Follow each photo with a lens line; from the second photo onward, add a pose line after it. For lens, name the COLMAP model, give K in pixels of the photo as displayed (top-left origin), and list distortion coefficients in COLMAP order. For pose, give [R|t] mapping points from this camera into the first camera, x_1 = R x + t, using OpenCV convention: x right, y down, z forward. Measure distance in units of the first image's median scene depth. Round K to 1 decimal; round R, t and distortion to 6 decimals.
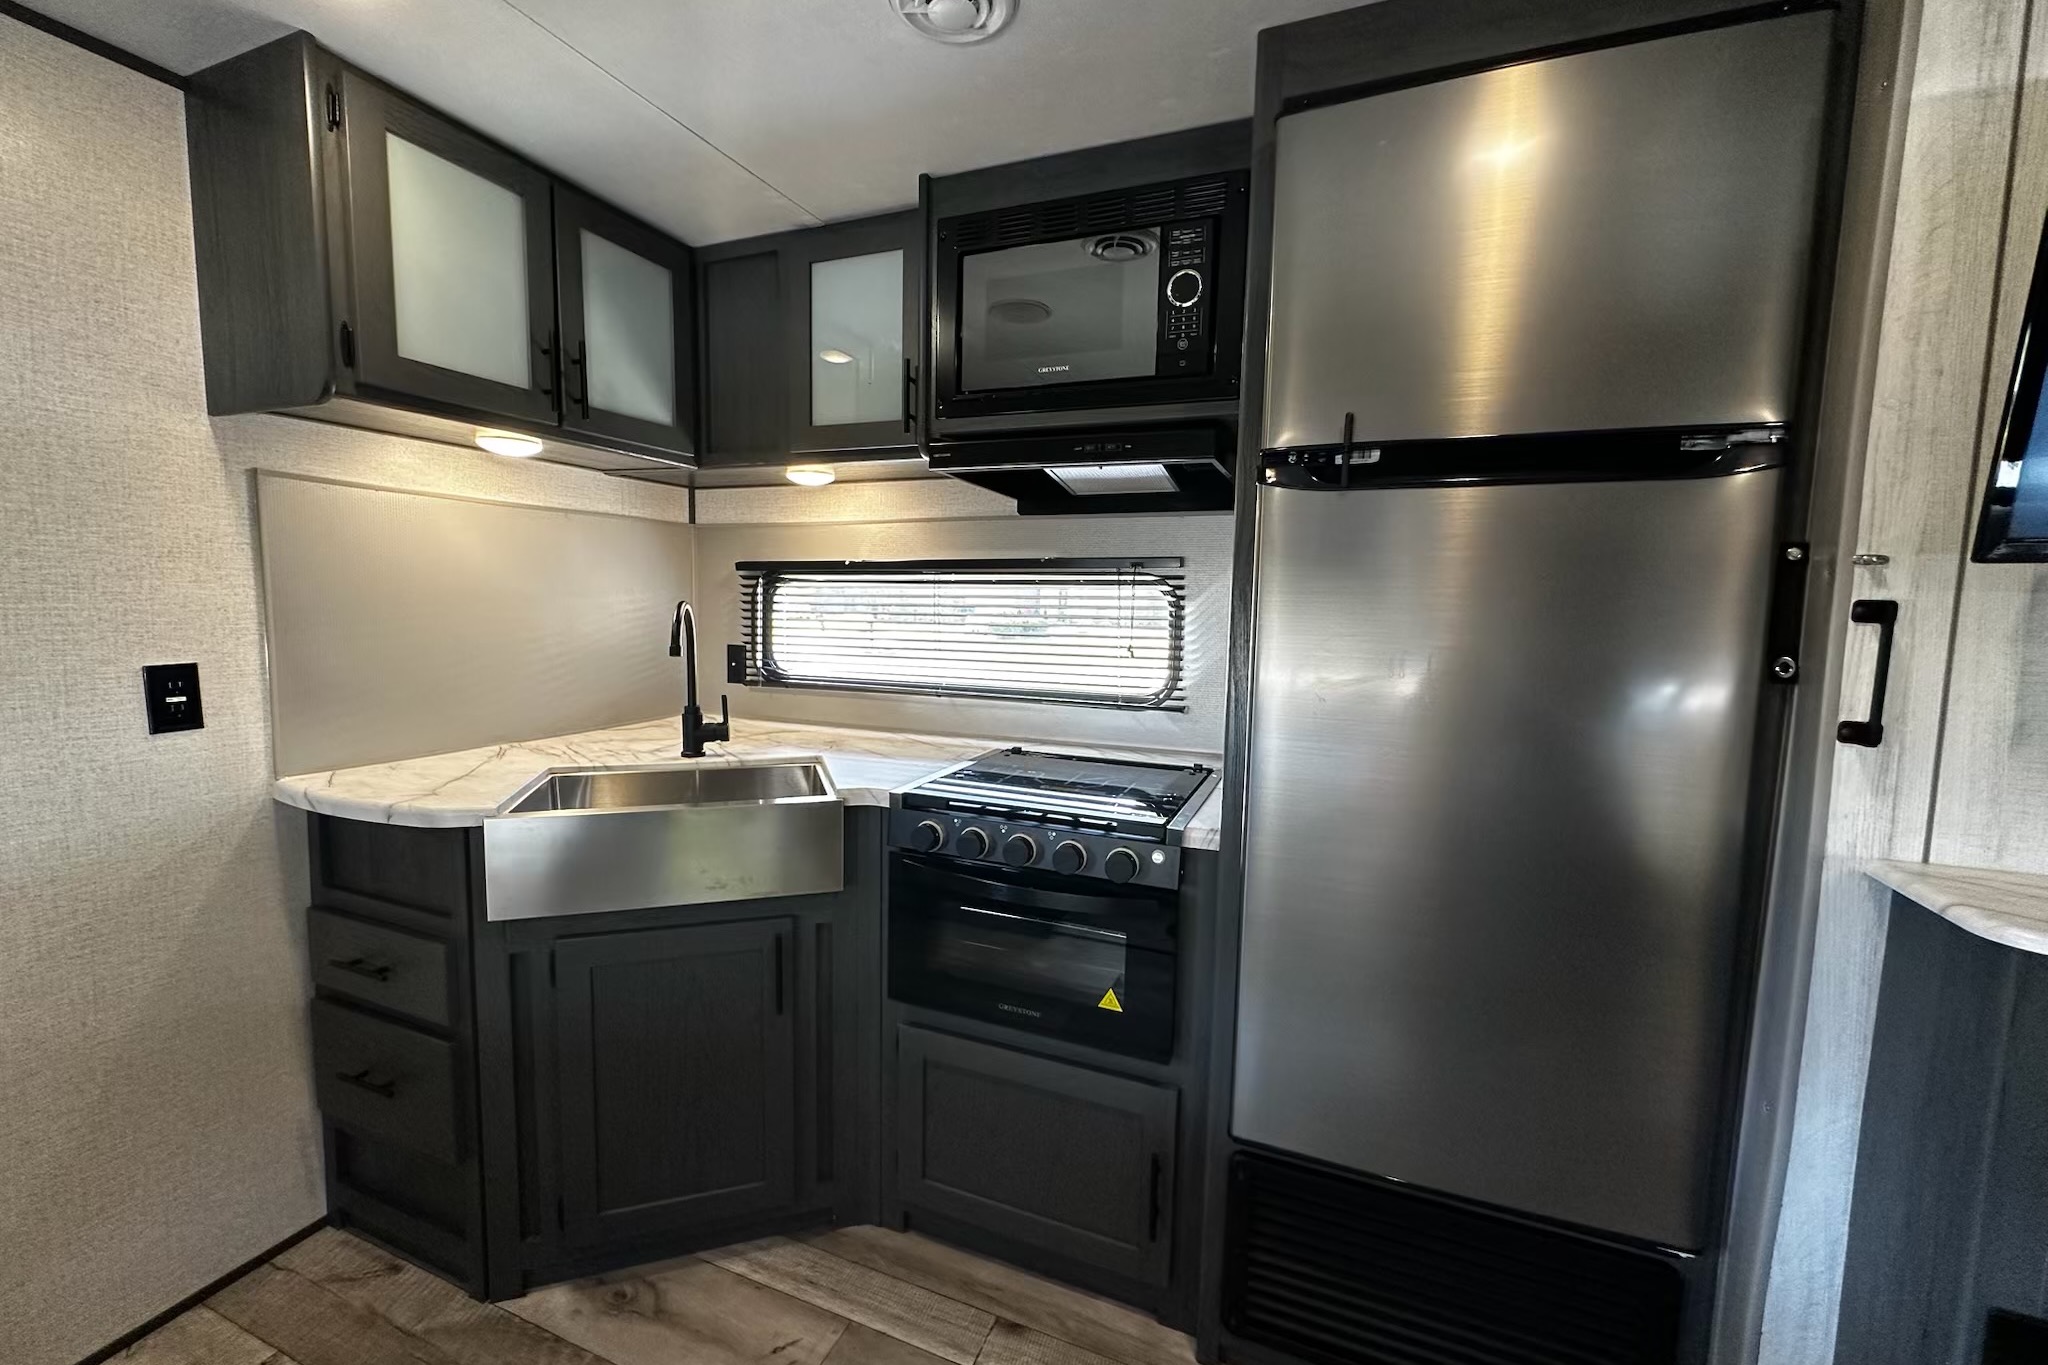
lens RADIAL K [[815.2, 0, 1024.8], [0, 815.2, 680.3], [0, 0, 1]] dist [-0.009019, 0.001310]
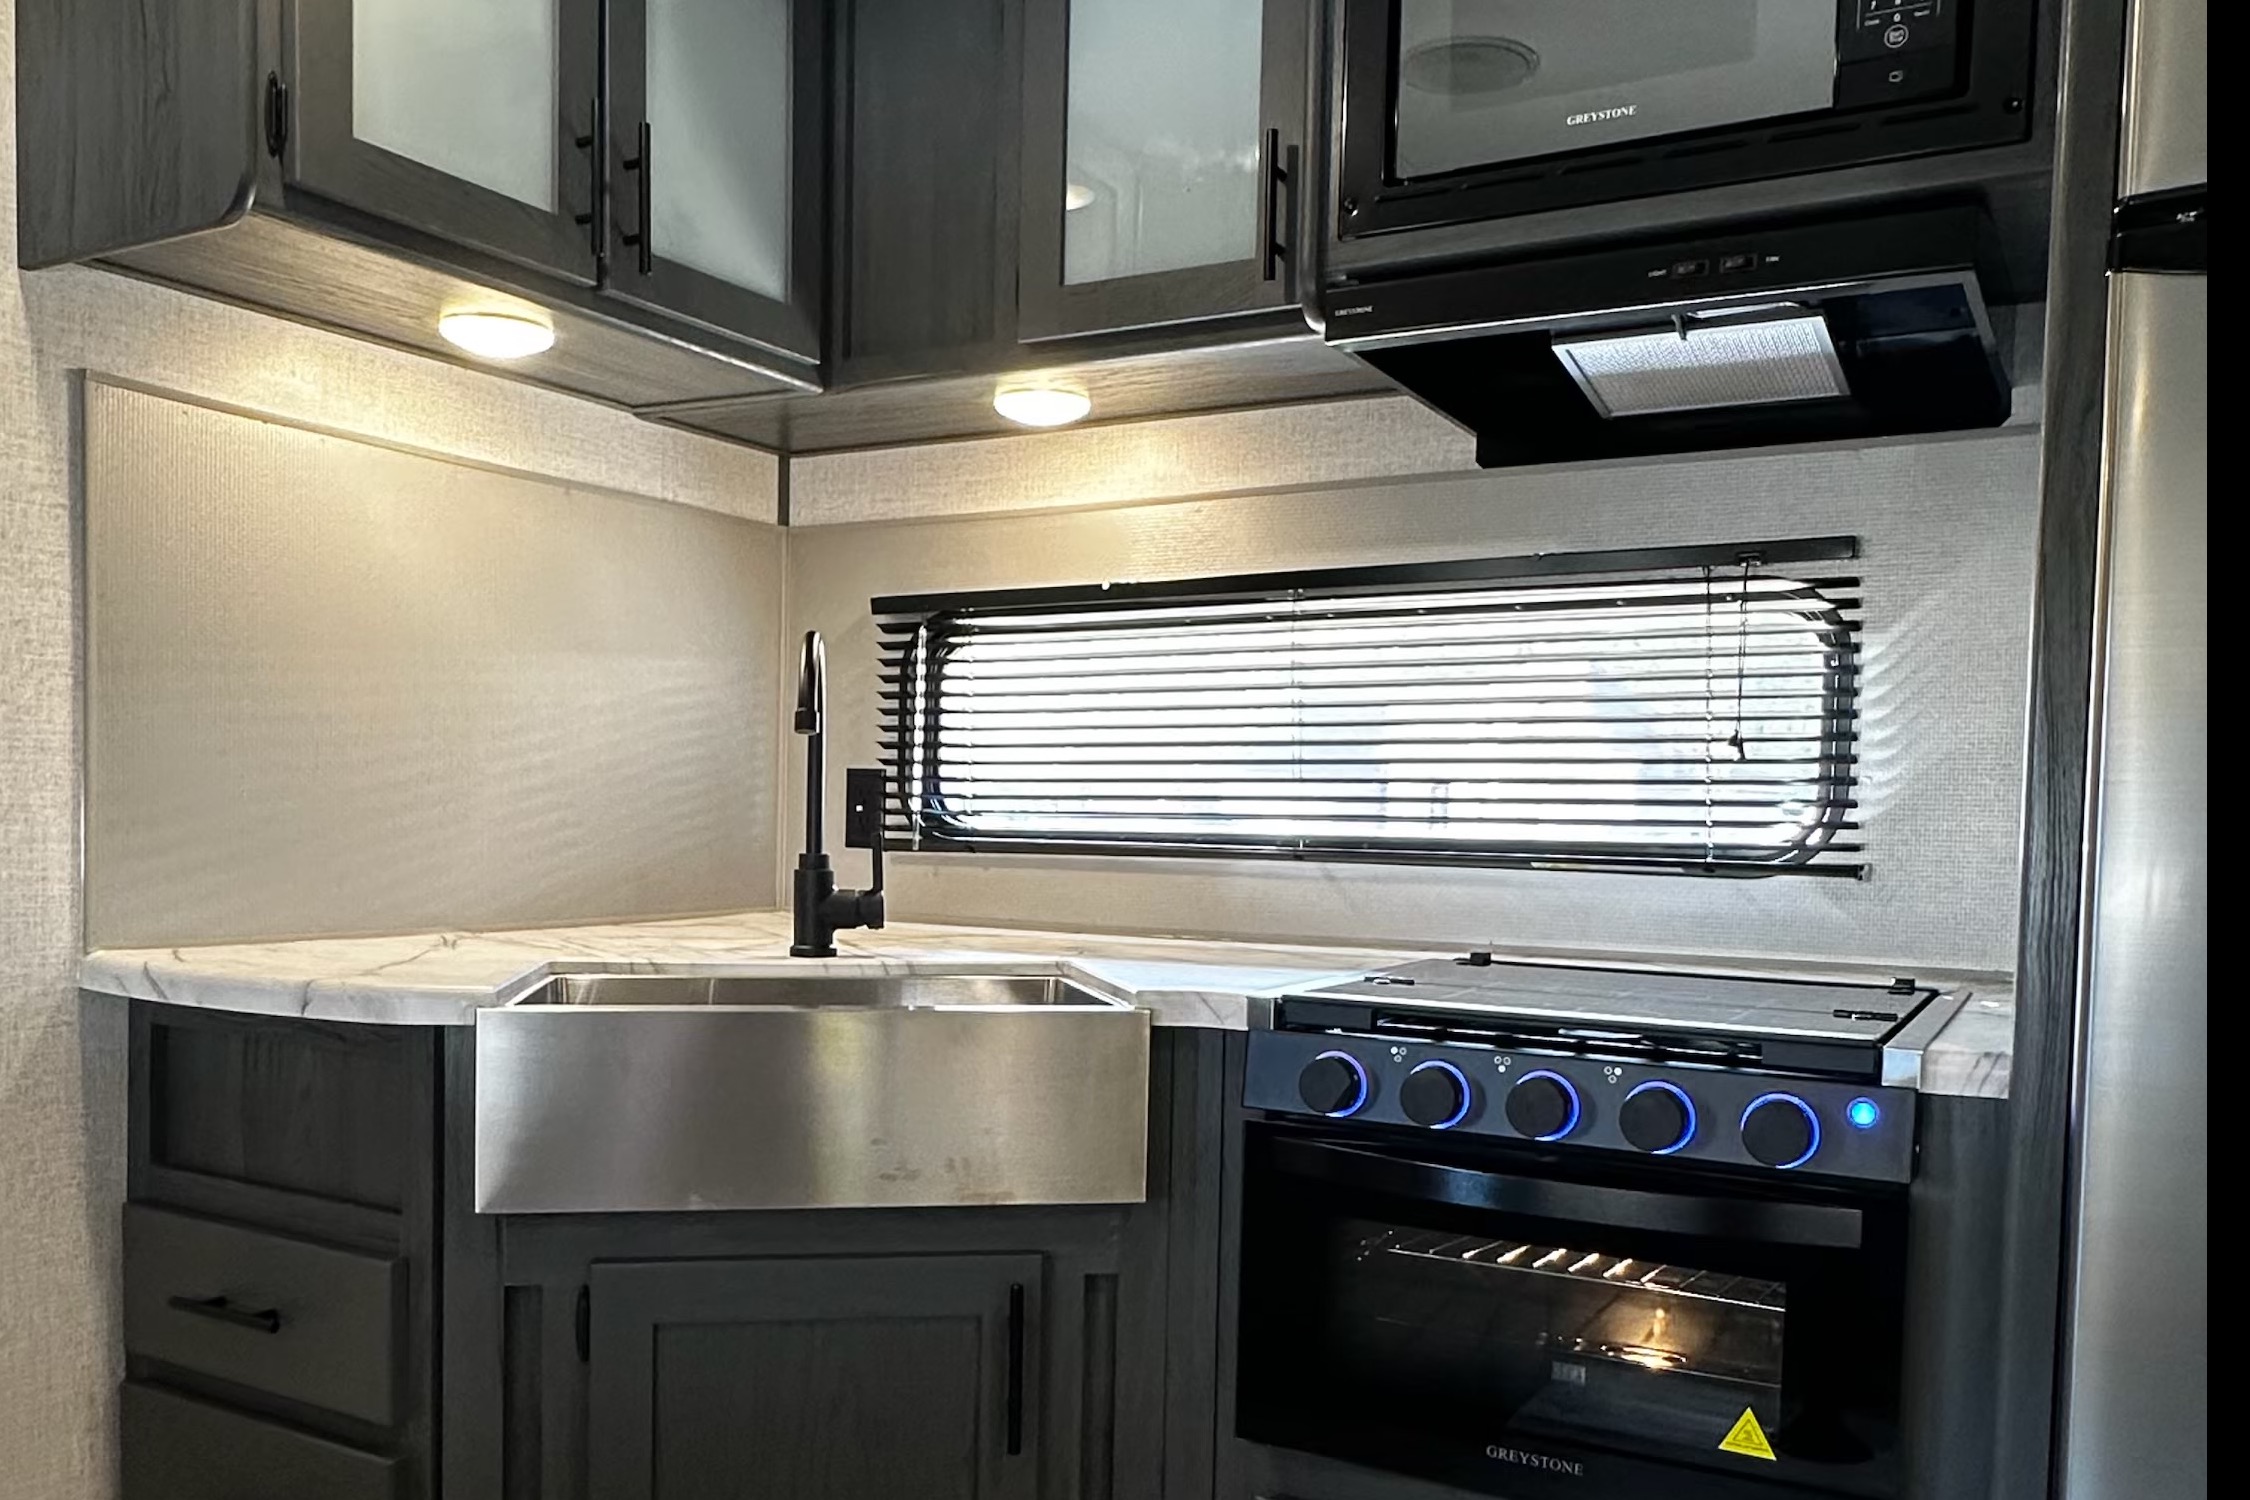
lens RADIAL K [[1799.4, 0, 1079.0], [0, 1799.4, 896.4], [0, 0, 1]] dist [-0.010185, -0.006778]
pose [[0.988966, 0.007580, -0.147952, -0.104655], [-0.015026, 0.998672, -0.049275, 0.127791], [0.147382, 0.050955, 0.987766, -0.059697]]
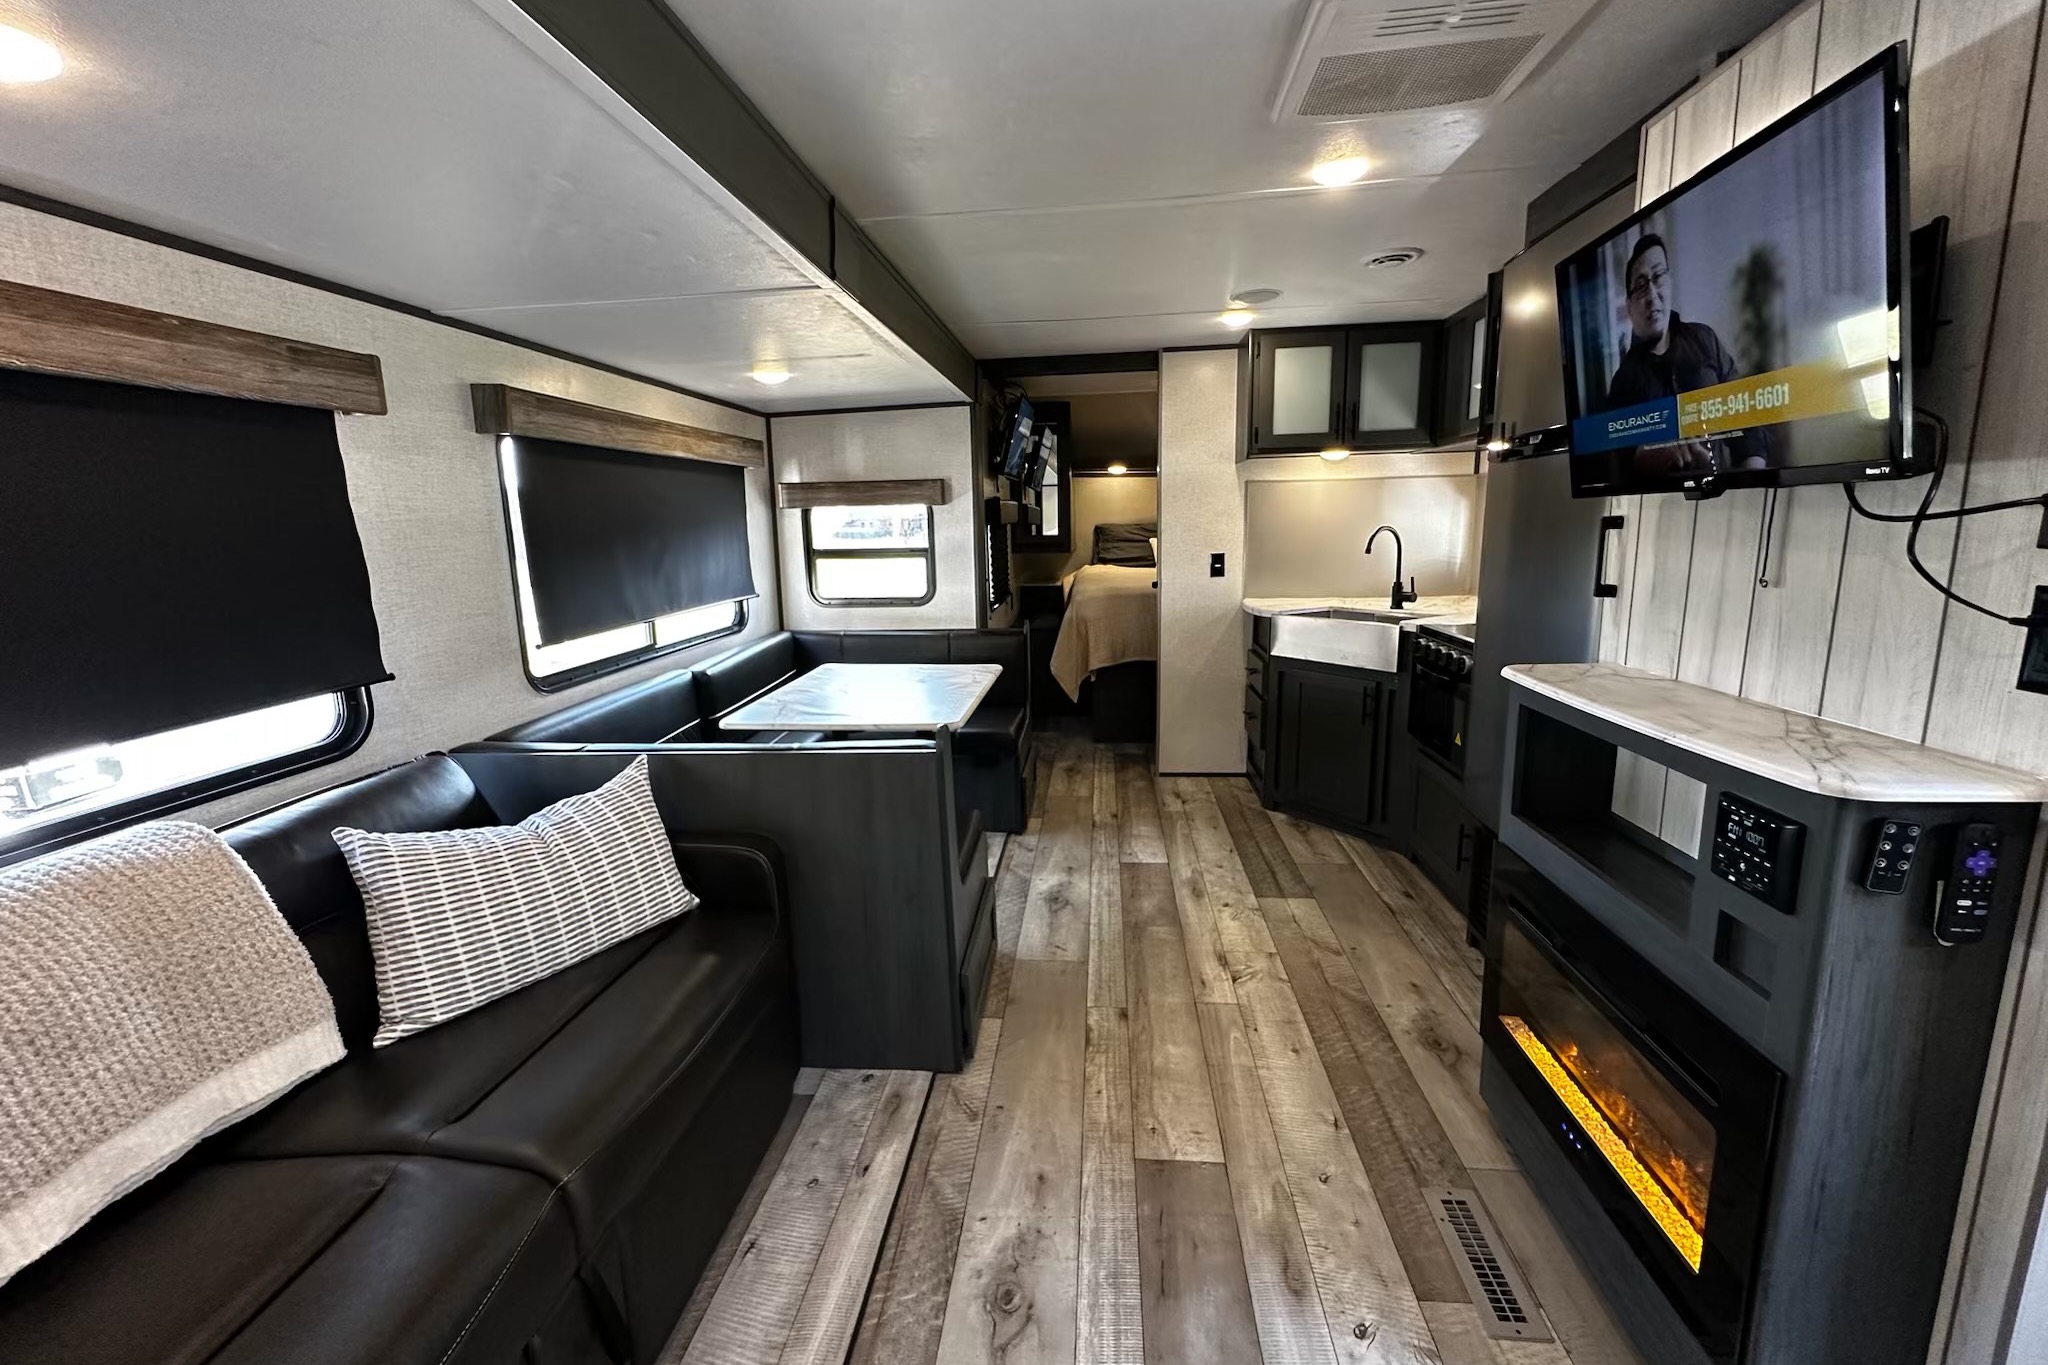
lens RADIAL K [[815.2, 0, 1014.8], [0, 815.2, 681.8], [0, 0, 1]] dist [-0.009019, 0.001310]
pose [[0.271820, 0.155451, -0.949710, 1.383309], [-0.061125, 0.987663, 0.144169, 0.049427], [0.960405, 0.018863, 0.277969, -0.438762]]
